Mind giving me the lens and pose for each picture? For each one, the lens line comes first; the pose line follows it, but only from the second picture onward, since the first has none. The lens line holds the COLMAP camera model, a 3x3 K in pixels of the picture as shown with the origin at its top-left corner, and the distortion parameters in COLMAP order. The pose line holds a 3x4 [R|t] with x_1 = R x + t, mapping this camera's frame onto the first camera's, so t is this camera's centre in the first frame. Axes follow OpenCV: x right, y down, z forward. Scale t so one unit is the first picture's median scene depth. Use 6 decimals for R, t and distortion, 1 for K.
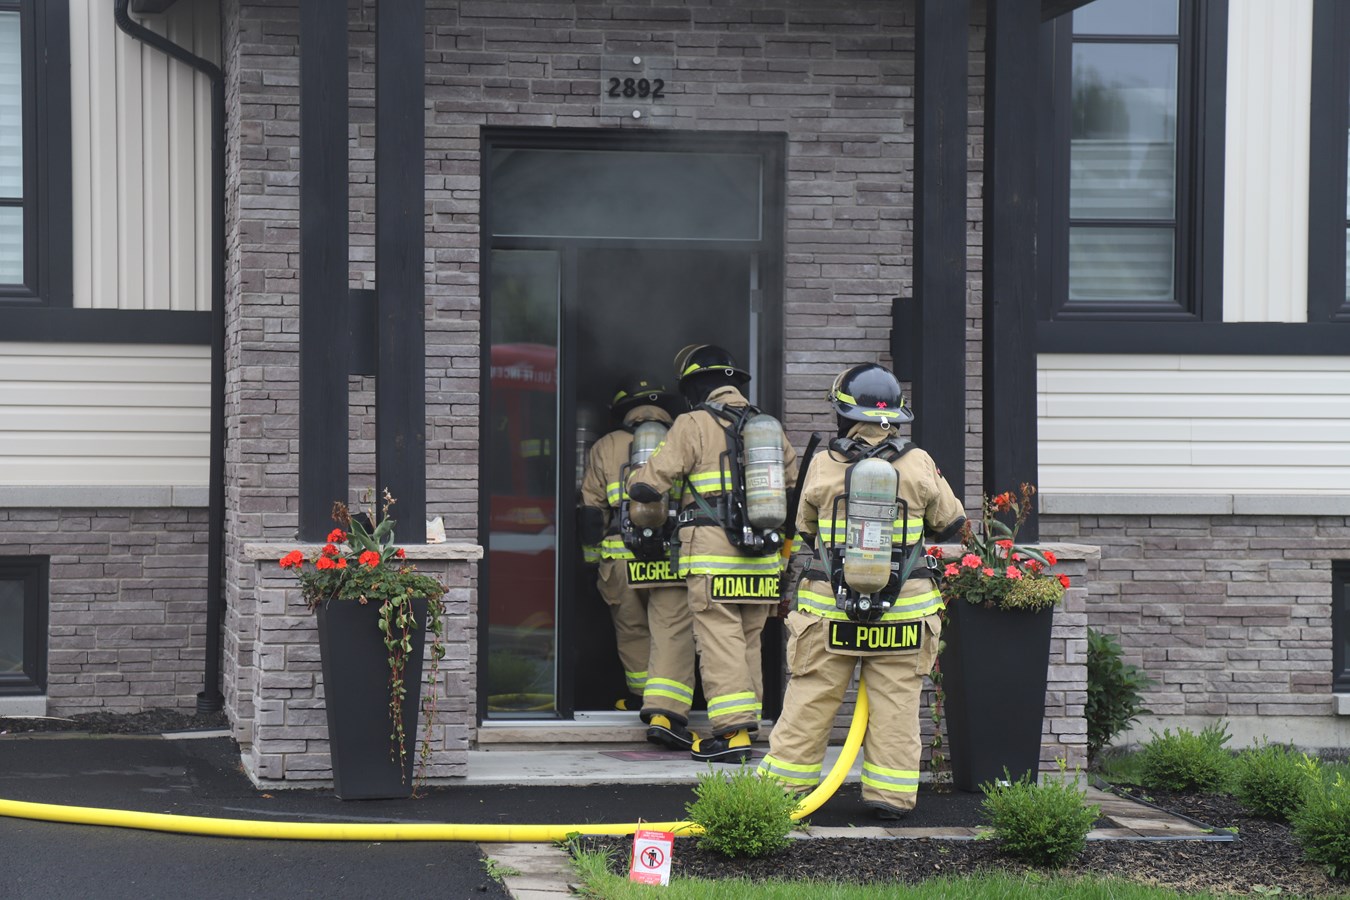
lens RADIAL K [[3813.9, 0, 675.0], [0, 3813.9, 450.0], [0, 0, 1]] dist [0.627334, 1.721789]
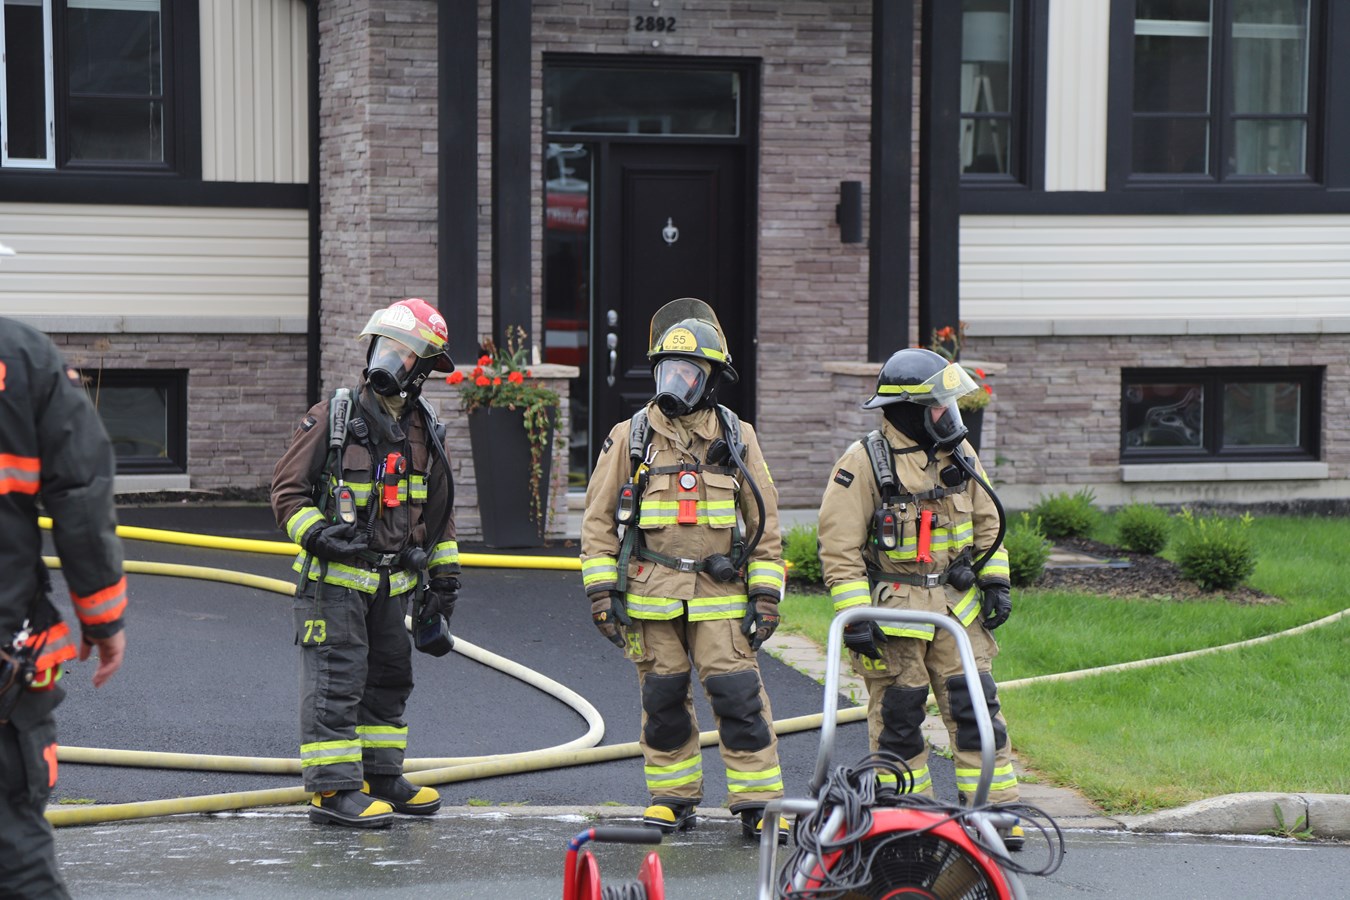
lens RADIAL K [[3813.9, 0, 675.0], [0, 3813.9, 450.0], [0, 0, 1]] dist [0.627334, 1.721789]
pose [[0.991435, -0.006209, 0.130456, -0.180103], [-0.001392, 0.998310, 0.058099, -0.023358], [-0.130597, -0.057783, 0.989750, -0.345869]]
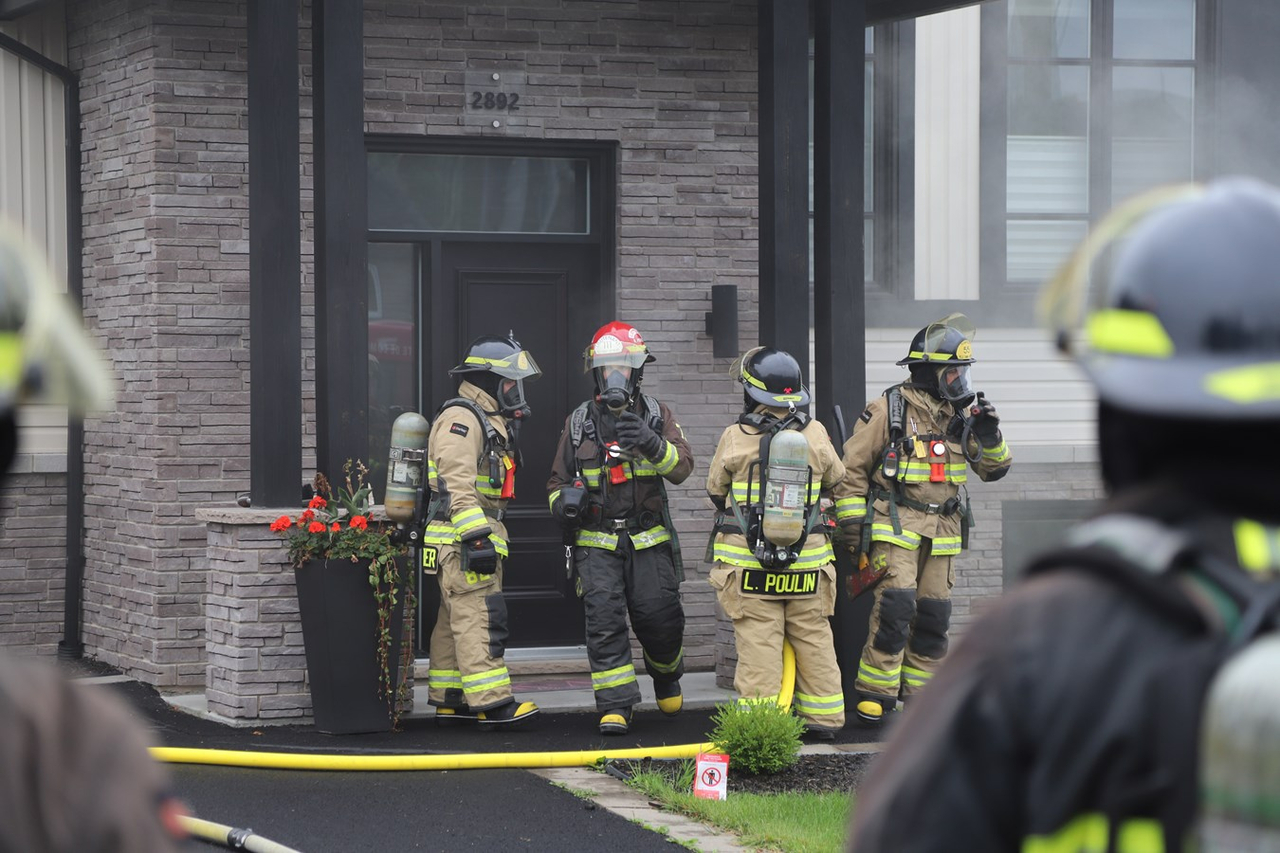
lens RADIAL K [[3616.1, 0, 640.0], [0, 3616.1, 426.5], [0, 0, 1]] dist [0.627334, 1.721789]
pose [[0.973808, -0.011261, 0.227092, -0.214102], [0.007741, 0.999836, 0.016383, -0.015195], [-0.227239, -0.014196, 0.973736, -0.061289]]
